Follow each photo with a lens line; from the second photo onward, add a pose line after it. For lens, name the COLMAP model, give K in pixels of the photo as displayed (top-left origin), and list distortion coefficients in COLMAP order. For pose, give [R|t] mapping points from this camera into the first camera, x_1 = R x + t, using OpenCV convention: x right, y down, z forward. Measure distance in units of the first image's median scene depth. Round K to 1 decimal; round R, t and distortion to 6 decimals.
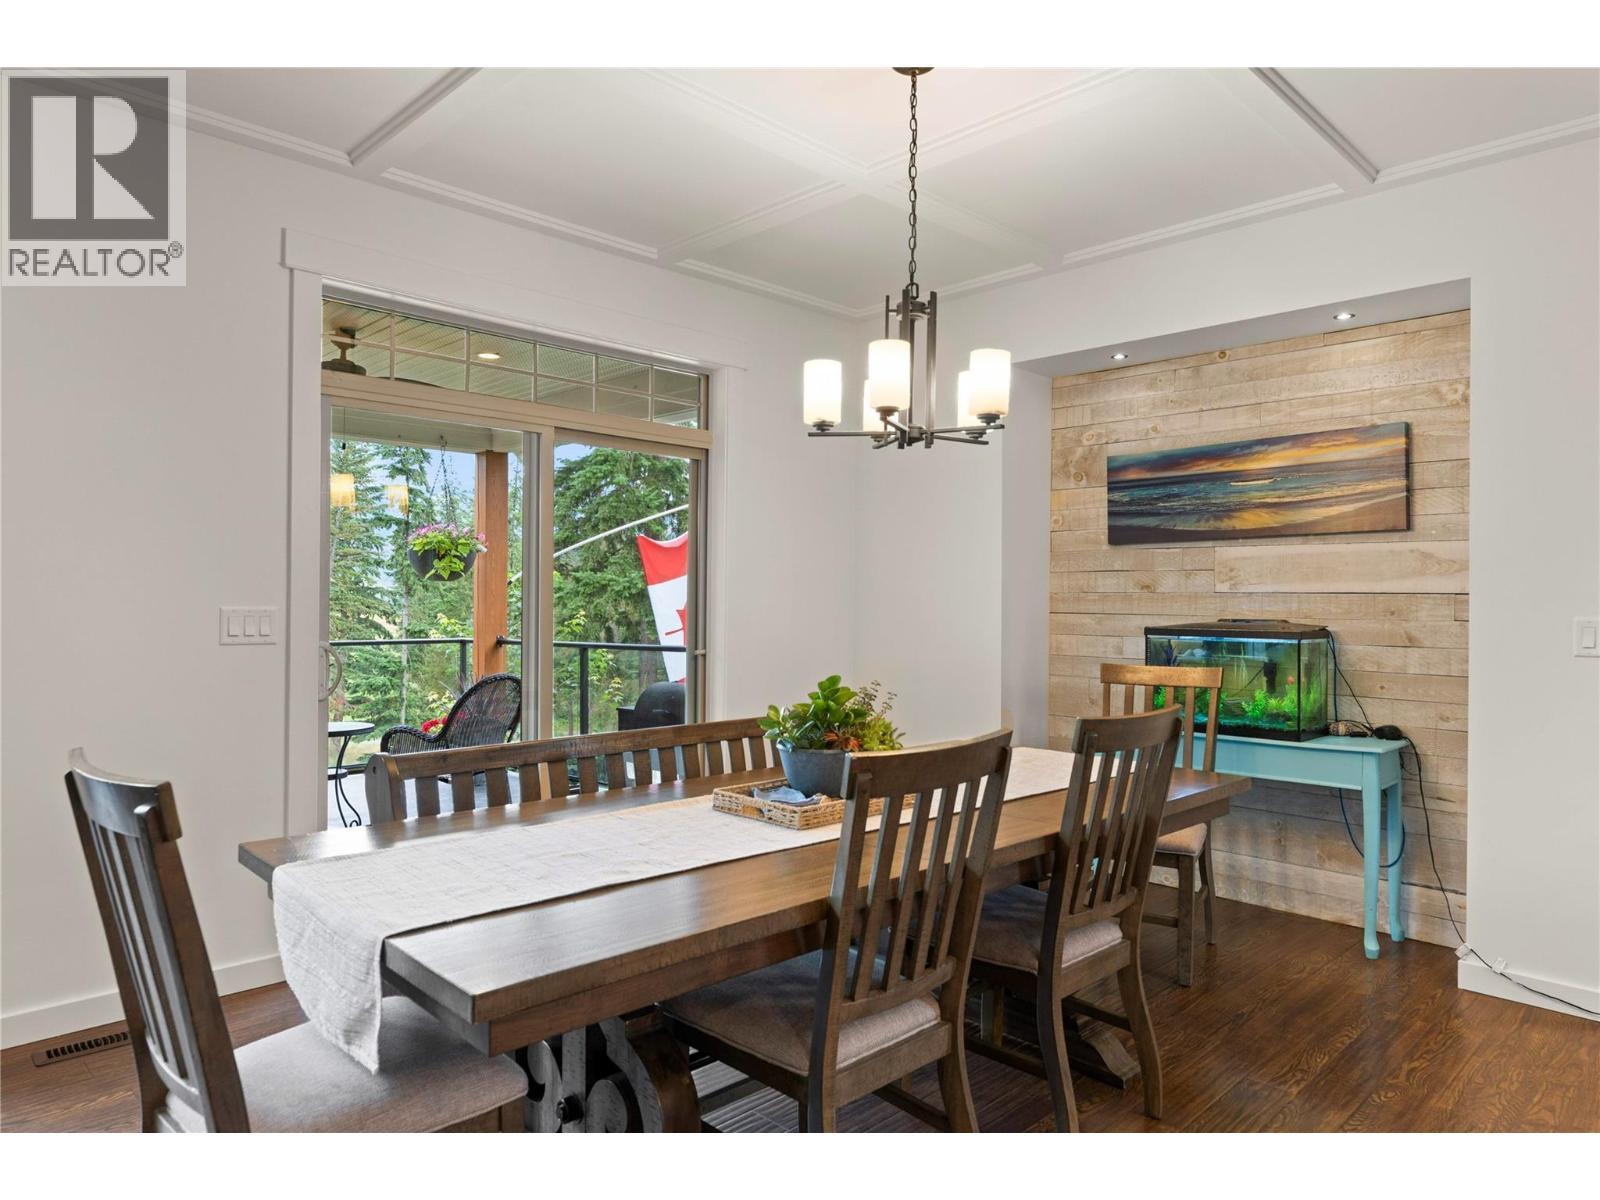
lens RADIAL K [[1044.4, 0, 797.7], [0, 1044.4, 593.3], [0, 0, 1]] dist [-0.000388, 0.001780]
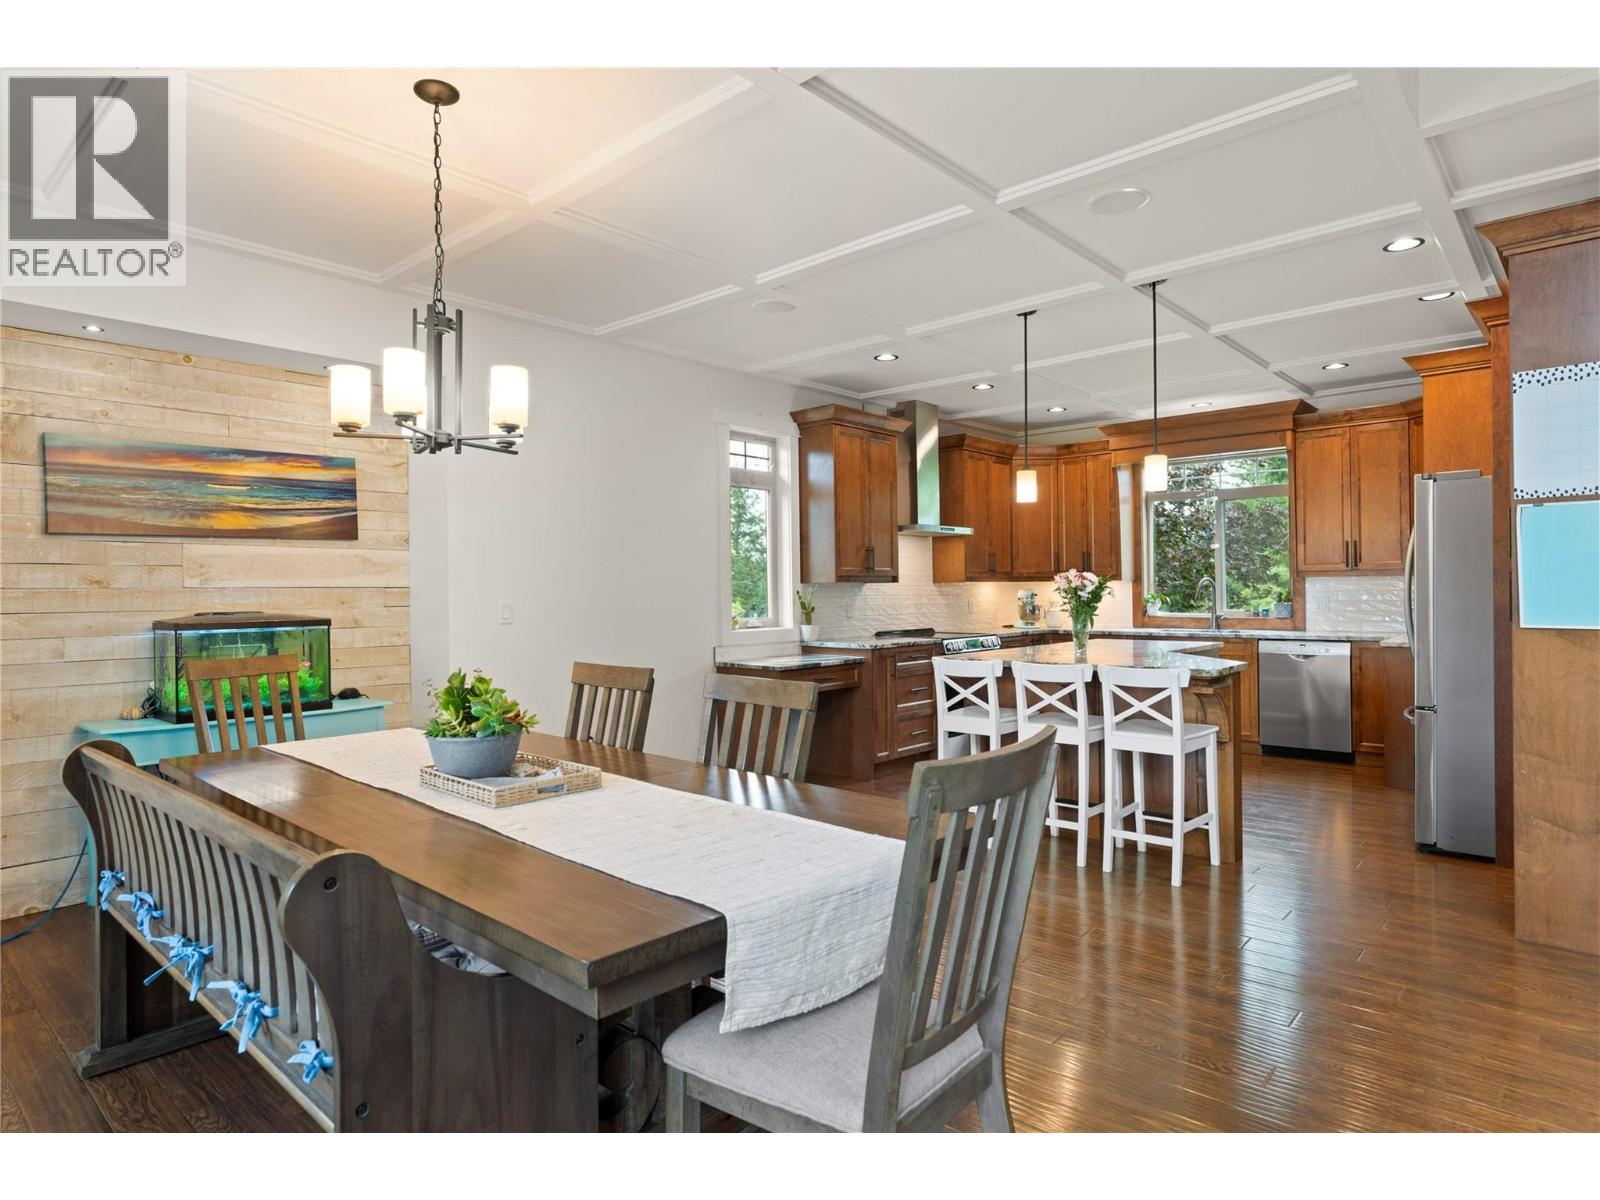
lens RADIAL K [[902.5, 0, 833.6], [0, 902.5, 593.8], [0, 0, 1]] dist [0.018480, 0.000130]
pose [[-0.086180, -0.010557, 0.996224, -0.563310], [0.005899, 0.999921, 0.011107, -0.001081], [-0.996262, 0.006834, -0.086111, 0.446008]]
